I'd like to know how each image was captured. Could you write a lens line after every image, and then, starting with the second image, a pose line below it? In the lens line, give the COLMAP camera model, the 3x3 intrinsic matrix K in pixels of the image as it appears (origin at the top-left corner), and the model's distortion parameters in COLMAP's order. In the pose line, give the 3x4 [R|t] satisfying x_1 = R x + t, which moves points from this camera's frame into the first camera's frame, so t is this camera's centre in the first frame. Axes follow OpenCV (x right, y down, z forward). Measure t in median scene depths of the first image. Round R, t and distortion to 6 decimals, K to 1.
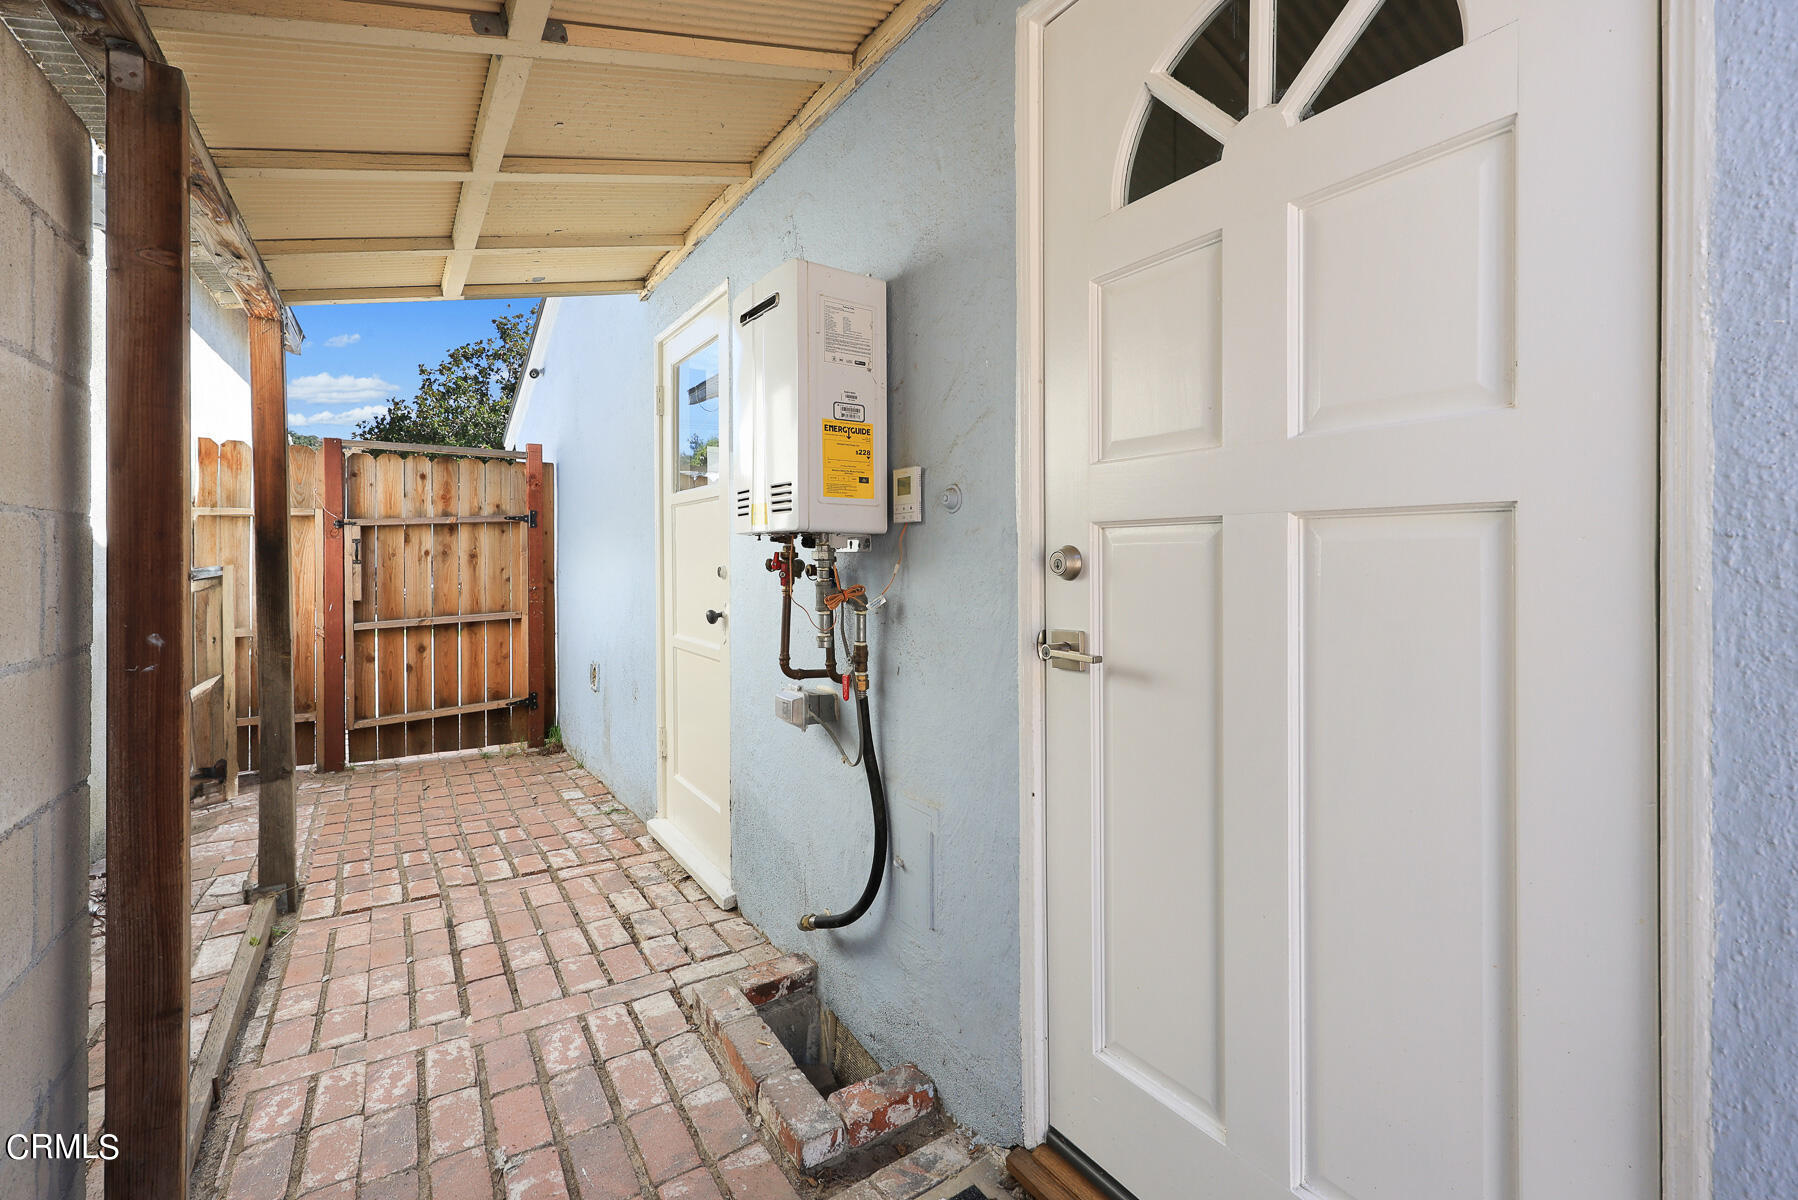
lens RADIAL K [[748.3, 0, 898.8], [0, 748.3, 560.5], [0, 0, 1]] dist [-0.001317, -0.000166]
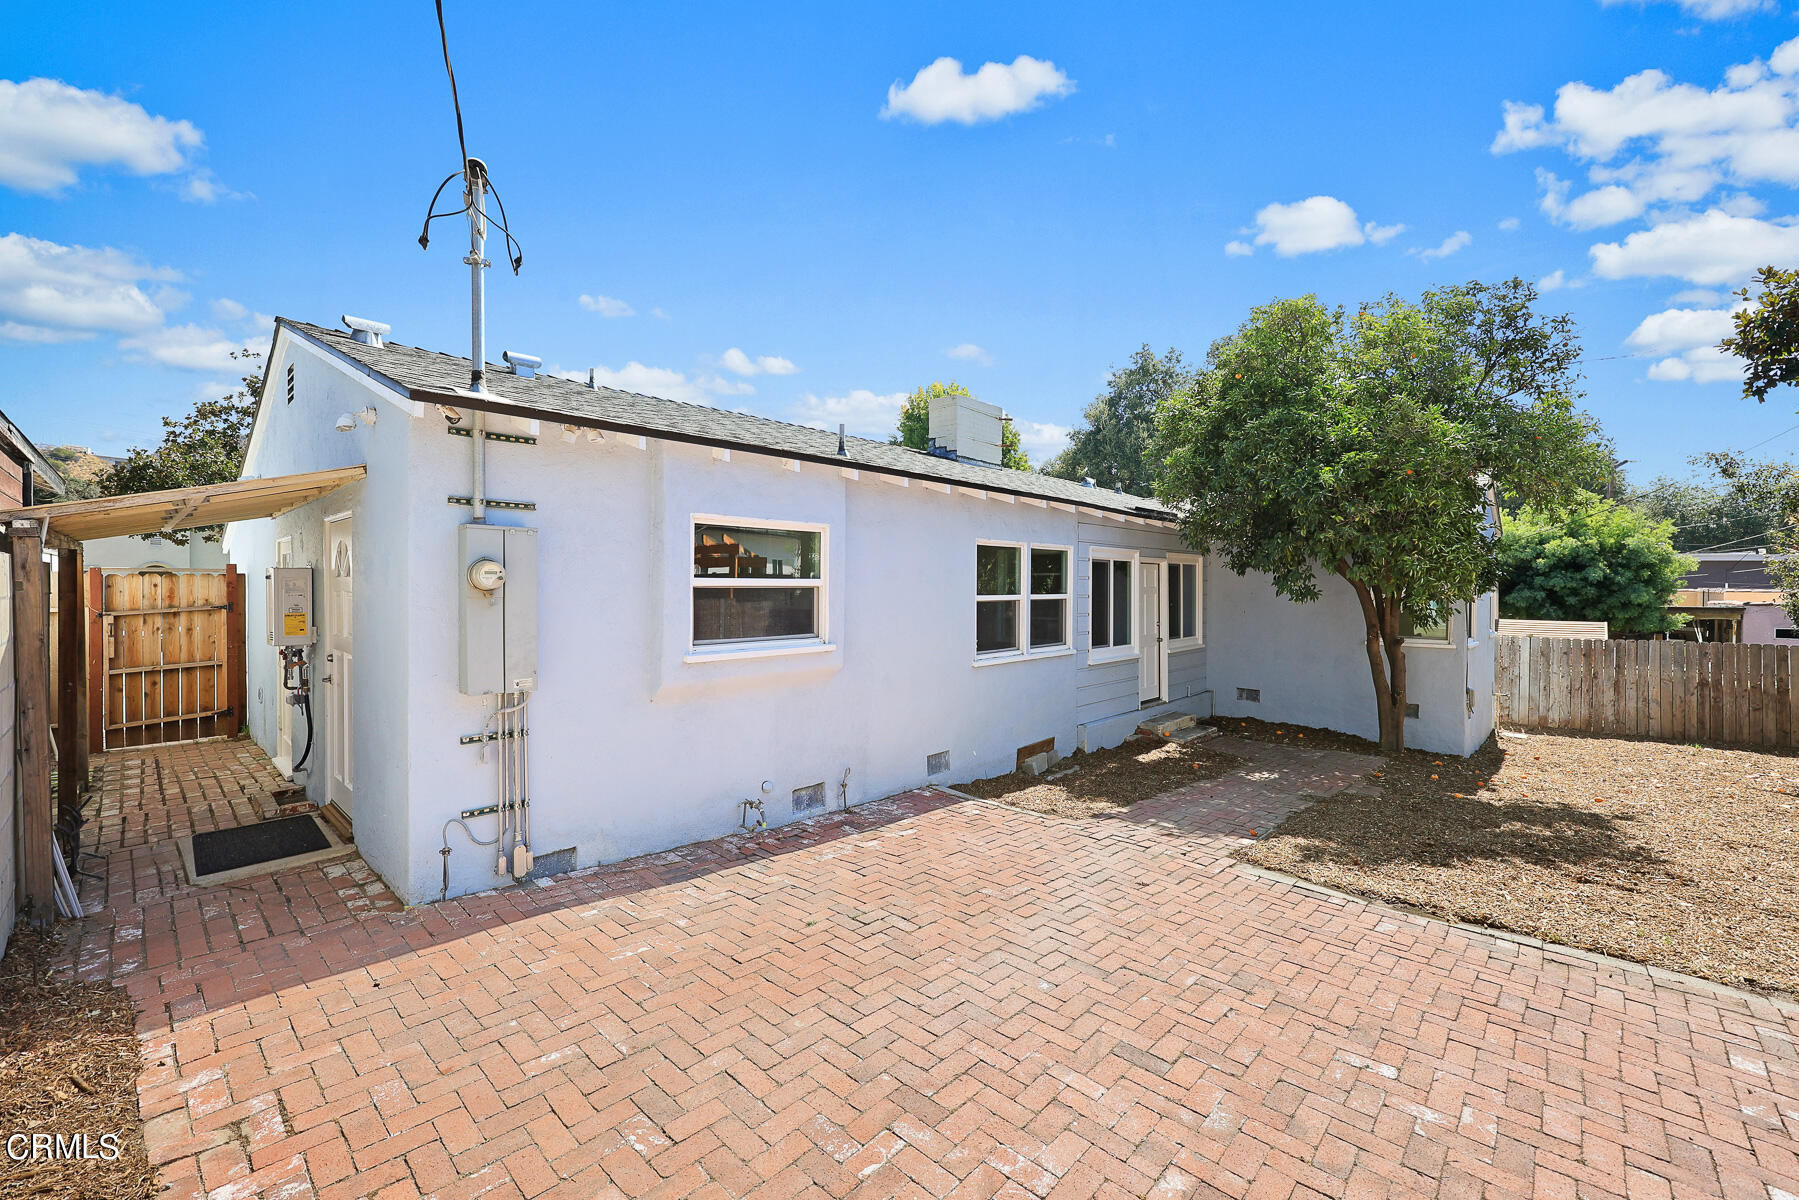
lens RADIAL K [[739.6, 0, 893.6], [0, 739.6, 578.4], [0, 0, 1]] dist [-0.000945, -0.000018]
pose [[0.979040, -0.001451, 0.203662, 0.685411], [0.001677, 0.999998, -0.000940, -0.120235], [-0.203660, 0.001262, 0.979041, -1.018633]]
